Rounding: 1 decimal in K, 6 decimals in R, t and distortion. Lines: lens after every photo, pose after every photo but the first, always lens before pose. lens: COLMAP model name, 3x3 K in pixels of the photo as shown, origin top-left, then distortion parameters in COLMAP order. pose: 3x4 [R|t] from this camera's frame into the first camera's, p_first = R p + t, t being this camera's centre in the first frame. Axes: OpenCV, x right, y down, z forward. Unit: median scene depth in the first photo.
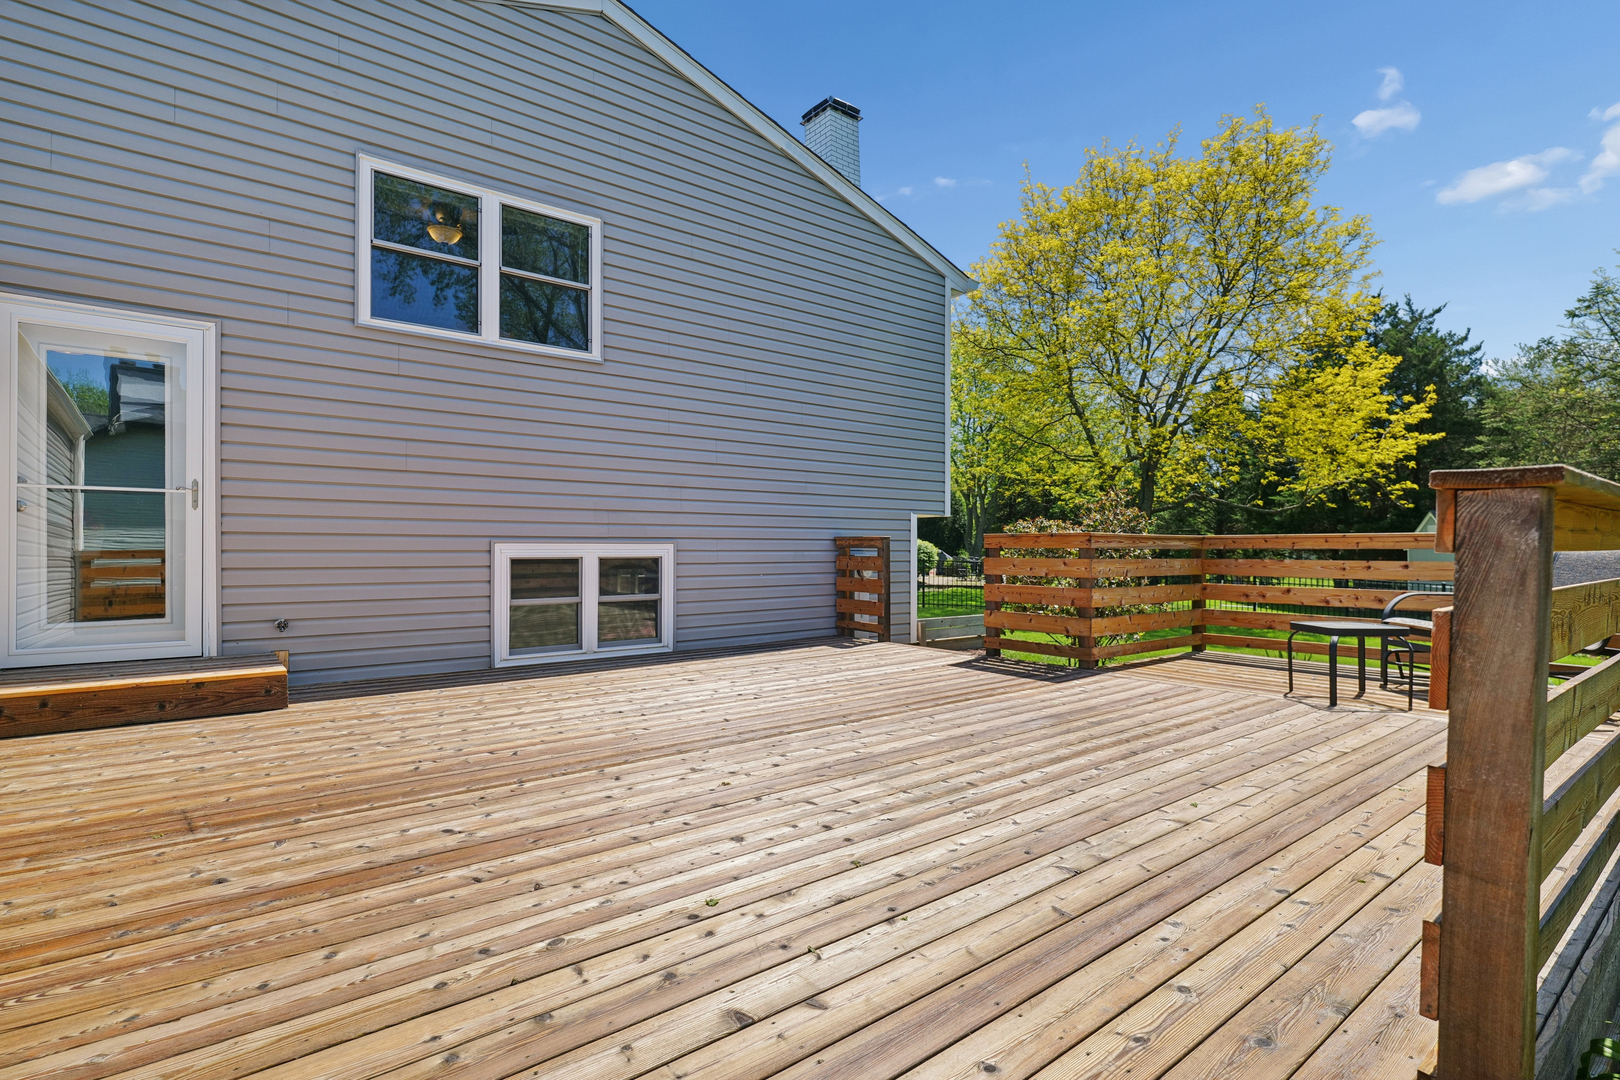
lens RADIAL K [[794.5, 0, 810.5], [0, 794.5, 542.5], [0, 0, 1]] dist [0.002201, 0.000184]
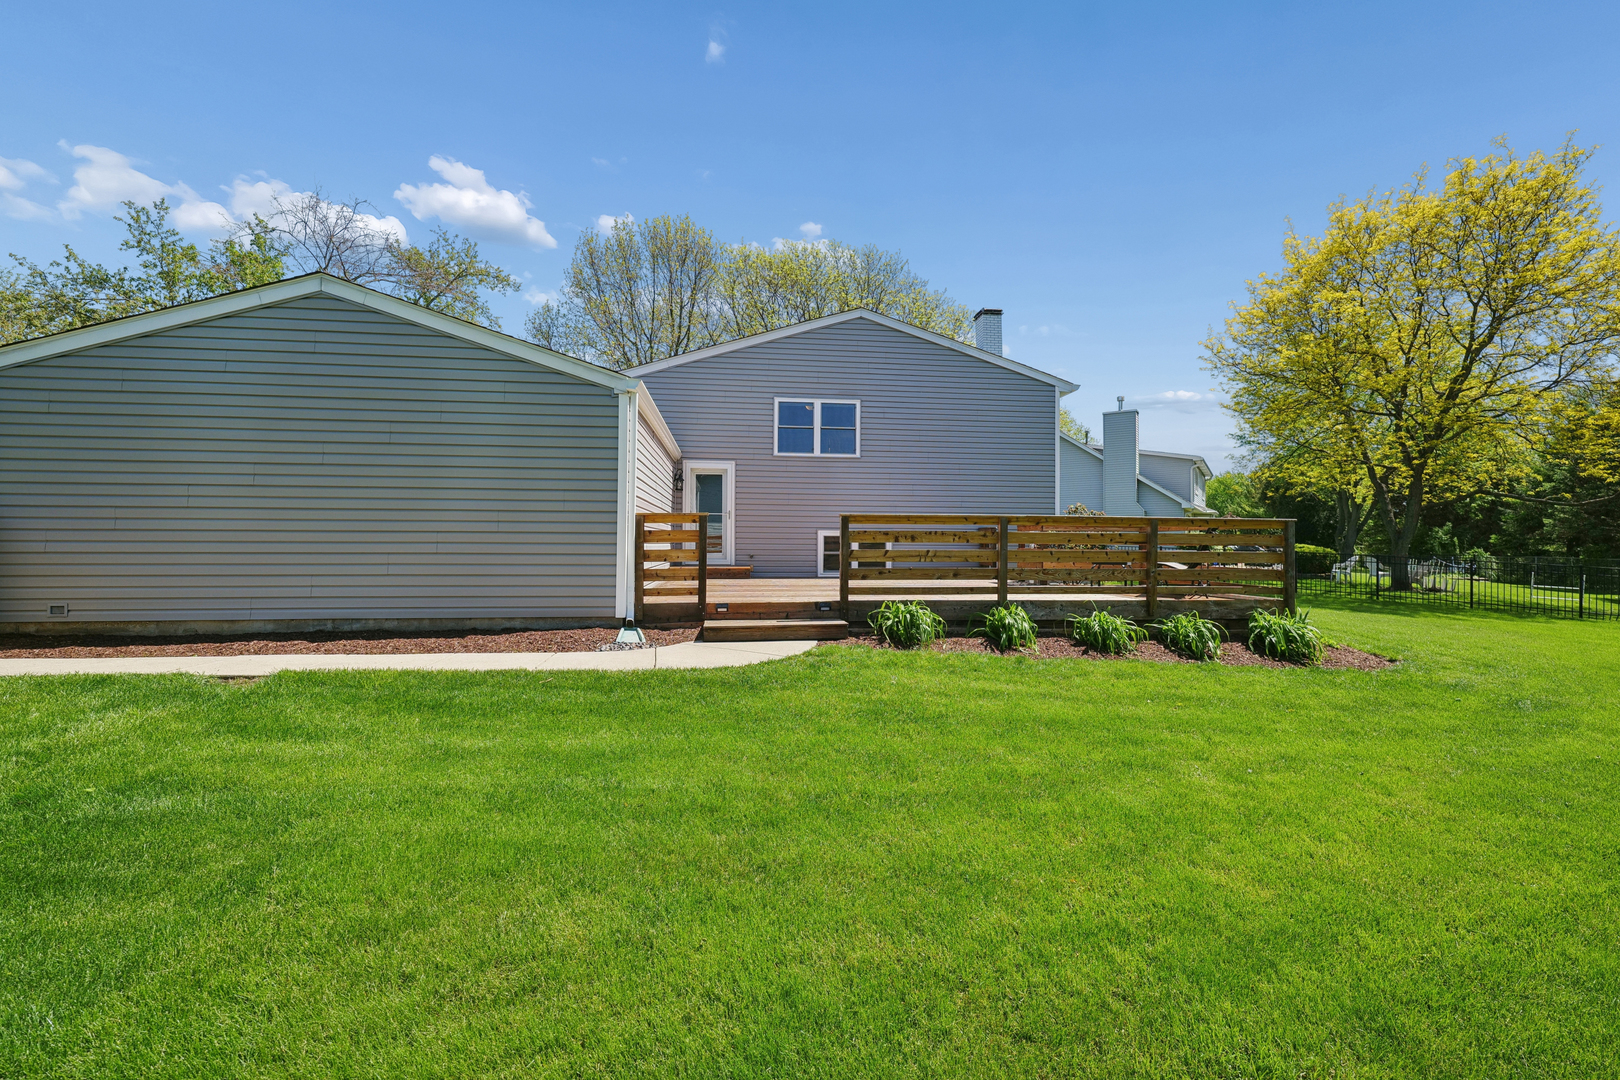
lens RADIAL K [[665.5, 0, 810.4], [0, 665.5, 536.1], [0, 0, 1]] dist [0.010768, 0.000064]
pose [[0.850074, 0.000045, -0.526663, 0.752397], [-0.002657, 0.999988, -0.004203, 0.028898], [0.526656, 0.004972, 0.850064, -0.910299]]
